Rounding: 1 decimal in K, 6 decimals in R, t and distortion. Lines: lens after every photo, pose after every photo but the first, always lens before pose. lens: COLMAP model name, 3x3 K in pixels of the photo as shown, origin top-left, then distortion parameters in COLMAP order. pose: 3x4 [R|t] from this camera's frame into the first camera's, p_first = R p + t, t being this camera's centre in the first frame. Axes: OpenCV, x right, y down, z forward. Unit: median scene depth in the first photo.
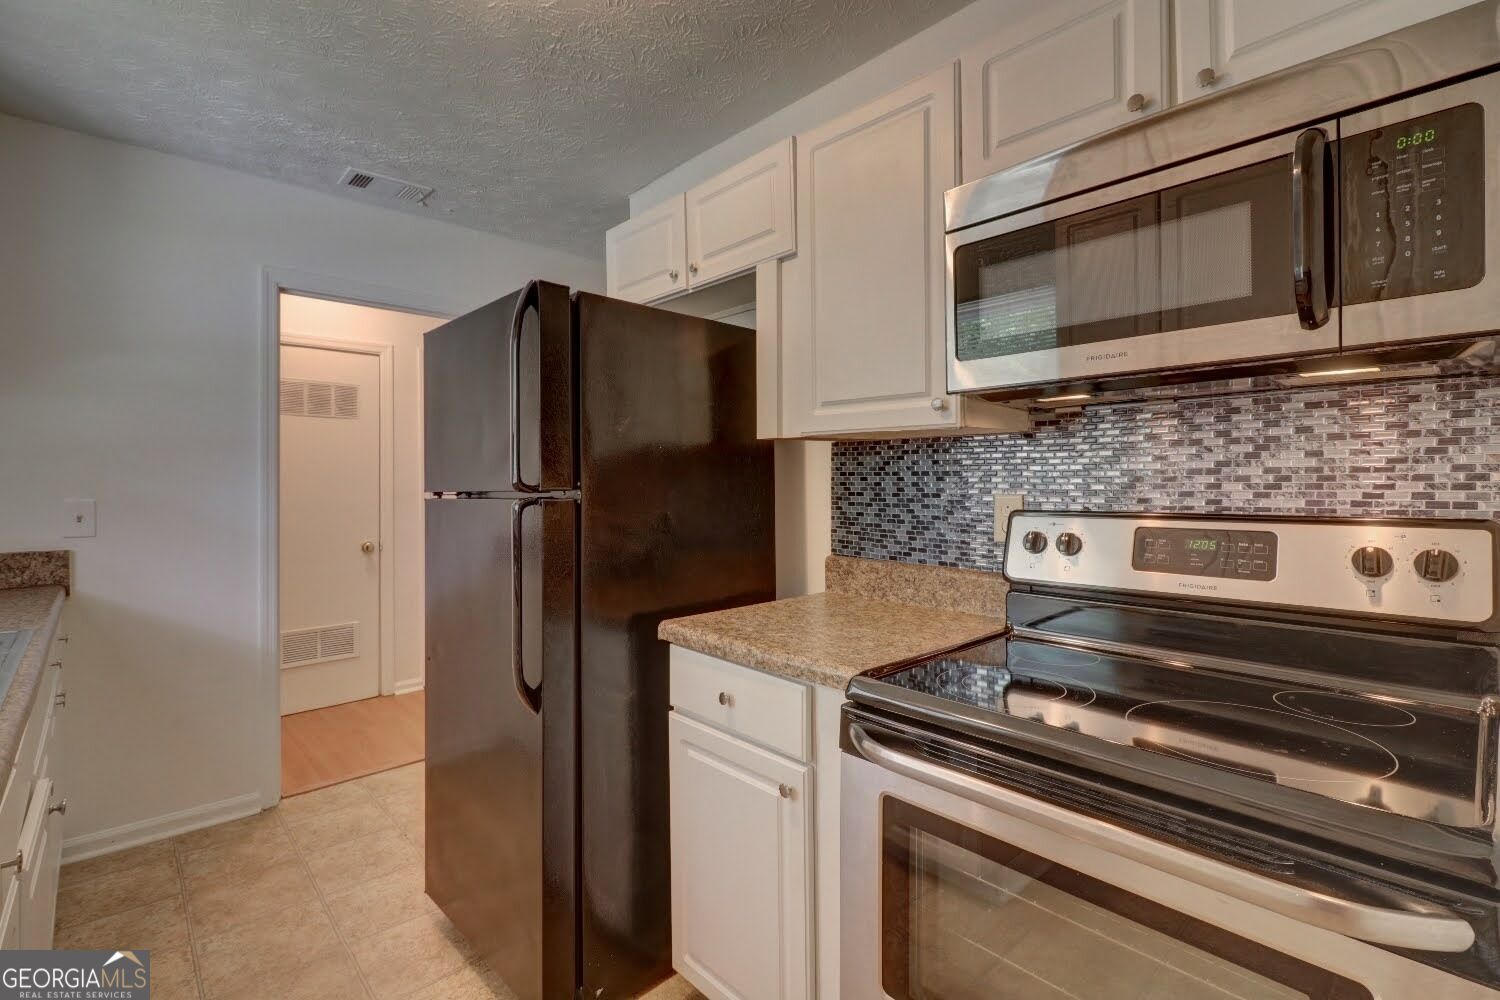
lens RADIAL K [[683.4, 0, 740.2], [0, 683.4, 481.6], [0, 0, 1]] dist [0.002366, -0.004330]
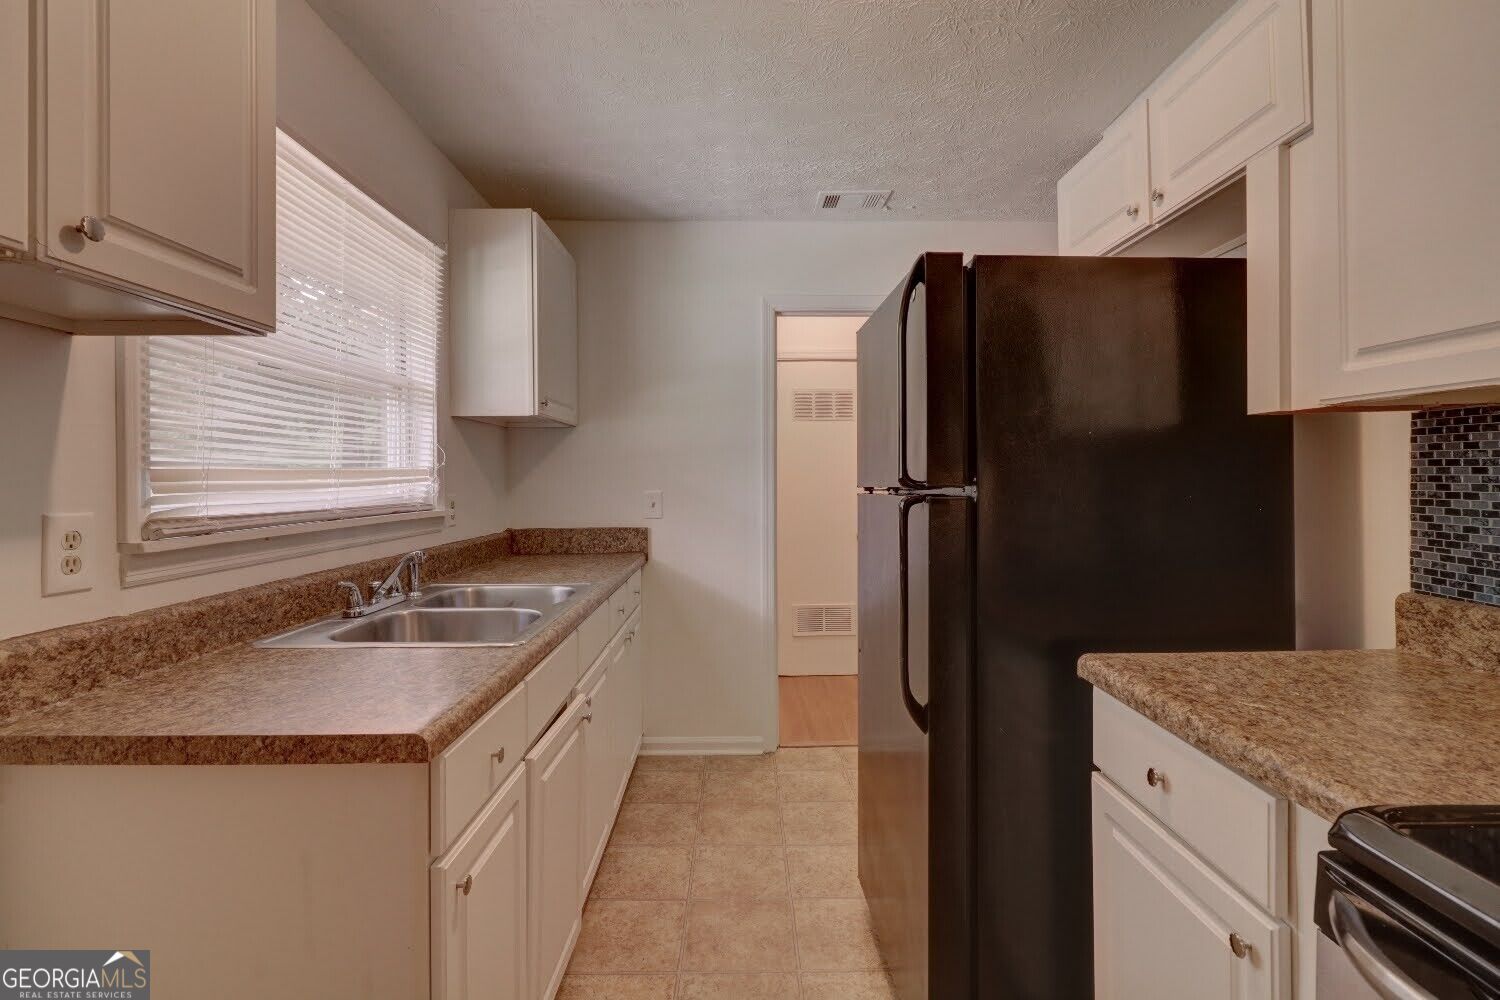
lens RADIAL K [[683.4, 0, 740.2], [0, 683.4, 481.6], [0, 0, 1]] dist [0.002366, -0.004330]
pose [[0.744884, 0.001836, -0.667192, 0.095522], [0.002869, 0.999978, 0.005954, 0.000241], [0.667188, -0.006349, 0.744862, 0.127027]]
